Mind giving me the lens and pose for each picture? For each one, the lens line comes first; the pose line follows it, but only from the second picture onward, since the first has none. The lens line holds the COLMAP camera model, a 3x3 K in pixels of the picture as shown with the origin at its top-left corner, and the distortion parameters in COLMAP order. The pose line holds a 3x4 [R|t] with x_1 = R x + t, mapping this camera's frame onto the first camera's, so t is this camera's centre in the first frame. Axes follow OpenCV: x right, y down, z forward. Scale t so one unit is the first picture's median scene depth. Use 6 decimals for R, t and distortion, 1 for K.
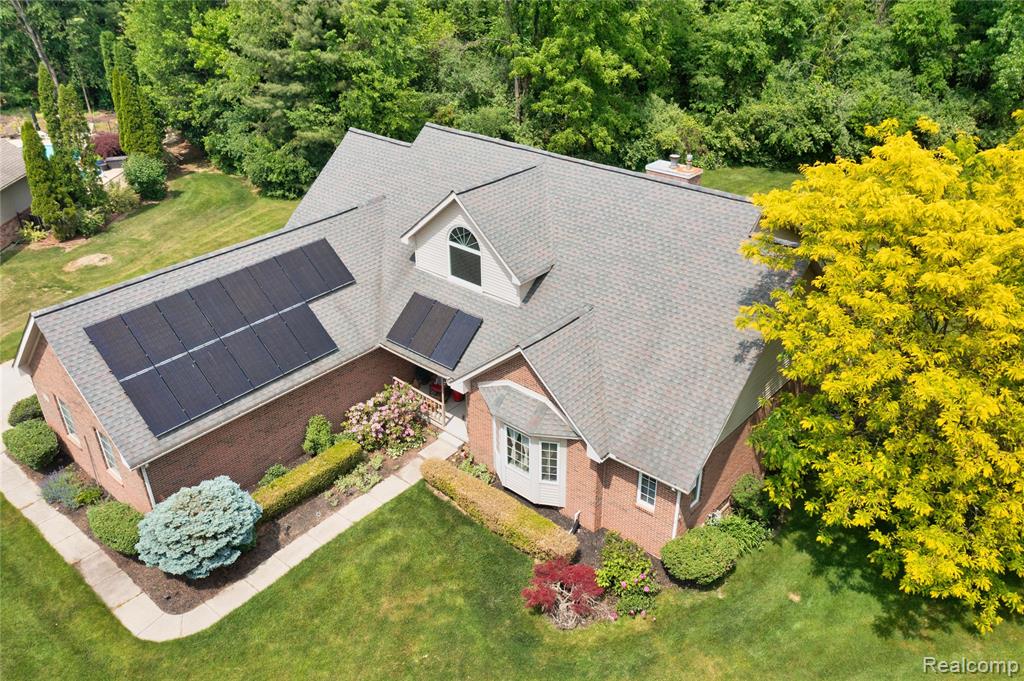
lens RADIAL K [[824.6, 0, 512.0], [0, 824.6, 340.5], [0, 0, 1]] dist [0.003876, 0.003443]
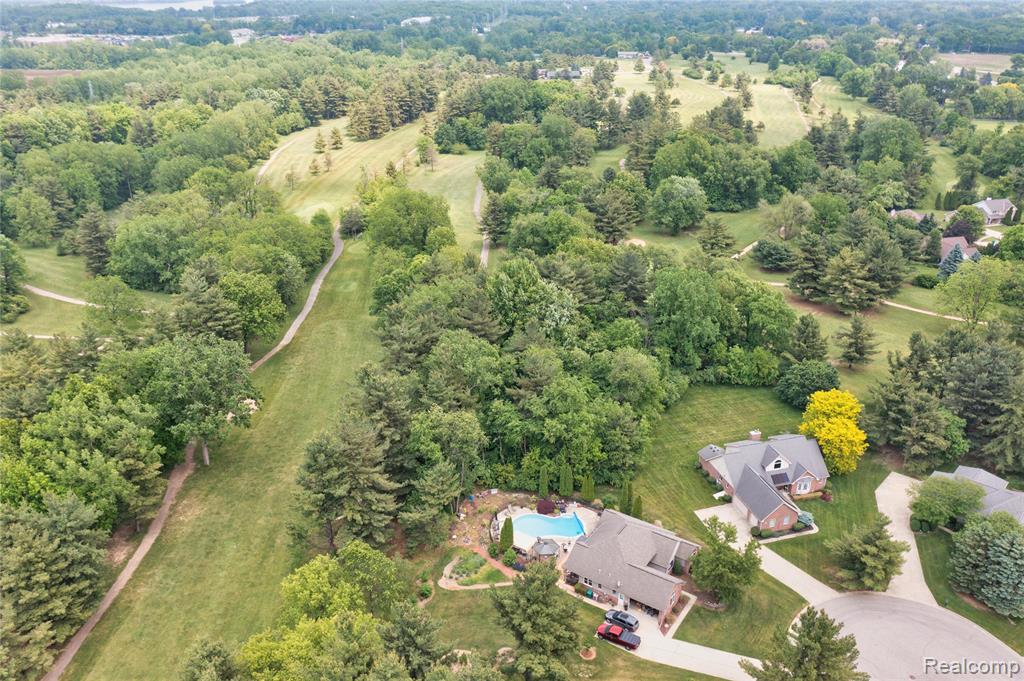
lens RADIAL K [[829.5, 0, 512.0], [0, 829.5, 340.5], [0, 0, 1]] dist [0.003959, 0.005949]
pose [[0.538227, -0.338084, 0.772017, -5.270433], [0.405948, 0.906749, 0.114072, -2.316194], [-0.738592, 0.252002, 0.625281, -1.470226]]
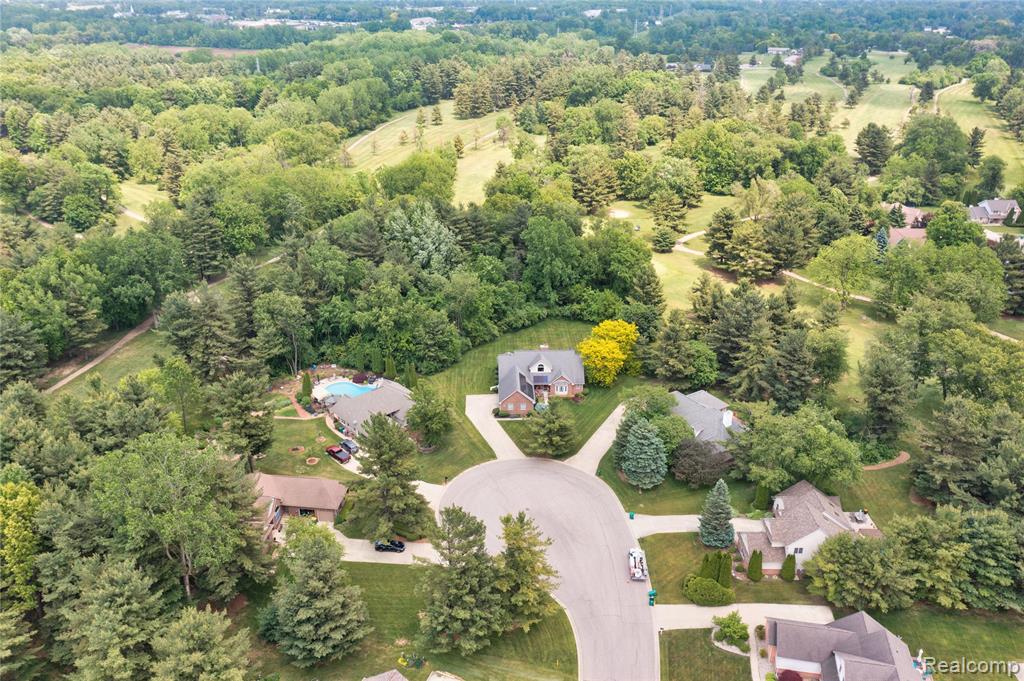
lens RADIAL K [[838.3, 0, 512.0], [0, 838.3, 340.5], [0, 0, 1]] dist [0.004460, 0.004496]
pose [[0.731891, -0.271761, 0.624885, -4.737164], [0.322778, 0.945888, 0.033313, -0.655336], [-0.600125, 0.177318, 0.780005, -4.567450]]
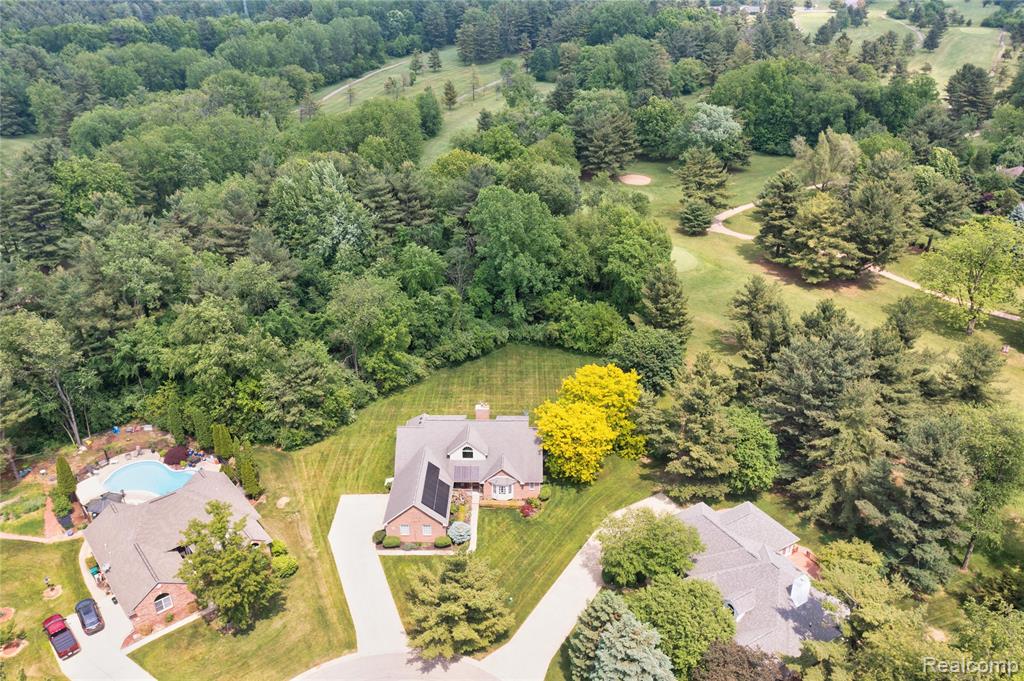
lens RADIAL K [[824.6, 0, 512.0], [0, 824.6, 340.5], [0, 0, 1]] dist [0.003876, 0.003443]
pose [[0.763135, -0.290159, 0.577436, -2.123022], [0.312027, 0.947918, 0.063952, -0.835838], [-0.565918, 0.131371, 0.813927, -2.563202]]
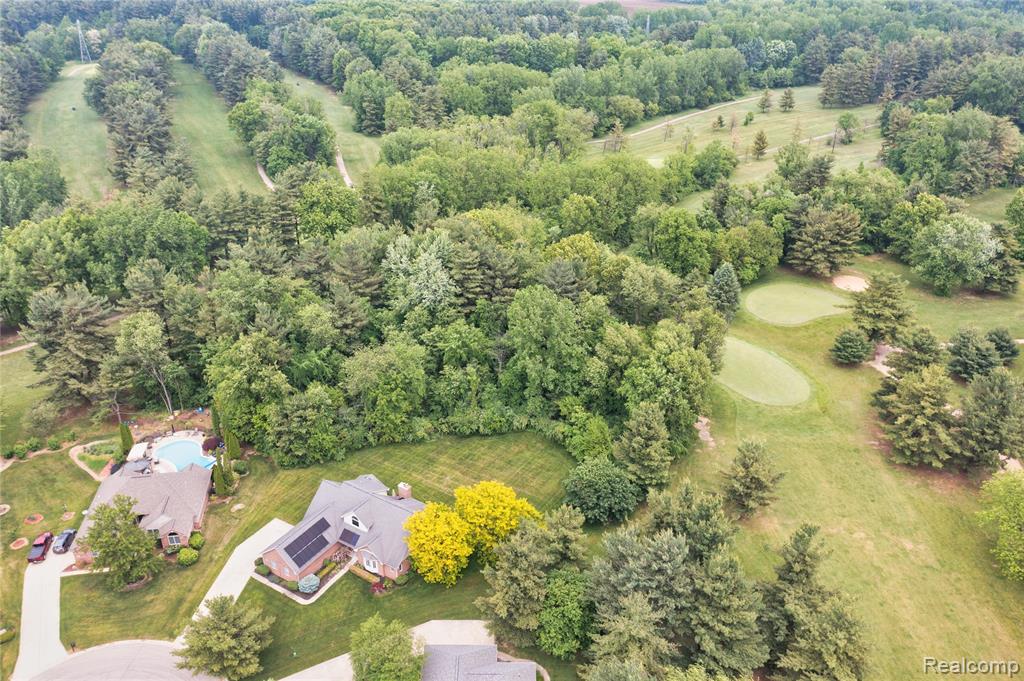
lens RADIAL K [[829.5, 0, 512.0], [0, 829.5, 340.5], [0, 0, 1]] dist [0.003959, 0.005949]
pose [[0.987590, -0.061847, 0.144365, 0.213372], [0.065469, 0.997645, -0.020474, -1.003104], [-0.142758, 0.029672, 0.989313, -3.968894]]
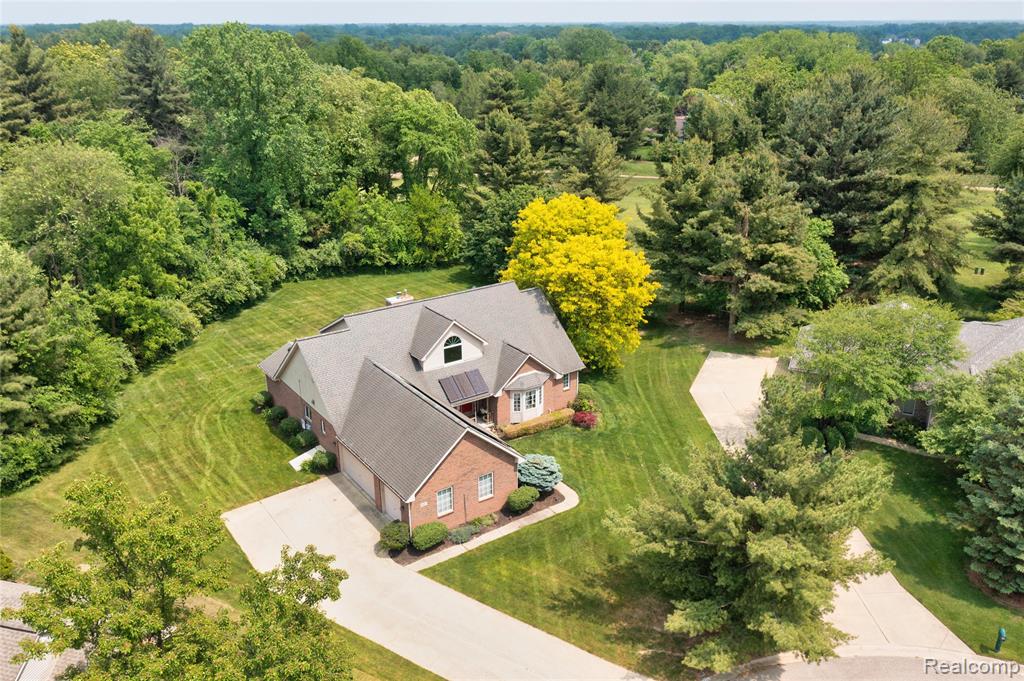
lens RADIAL K [[838.3, 0, 512.0], [0, 838.3, 340.5], [0, 0, 1]] dist [0.004460, 0.004496]
pose [[0.229743, -0.334221, 0.914065, -2.015594], [0.474974, 0.858252, 0.194432, -0.476790], [-0.849481, 0.389488, 0.355924, 0.096182]]
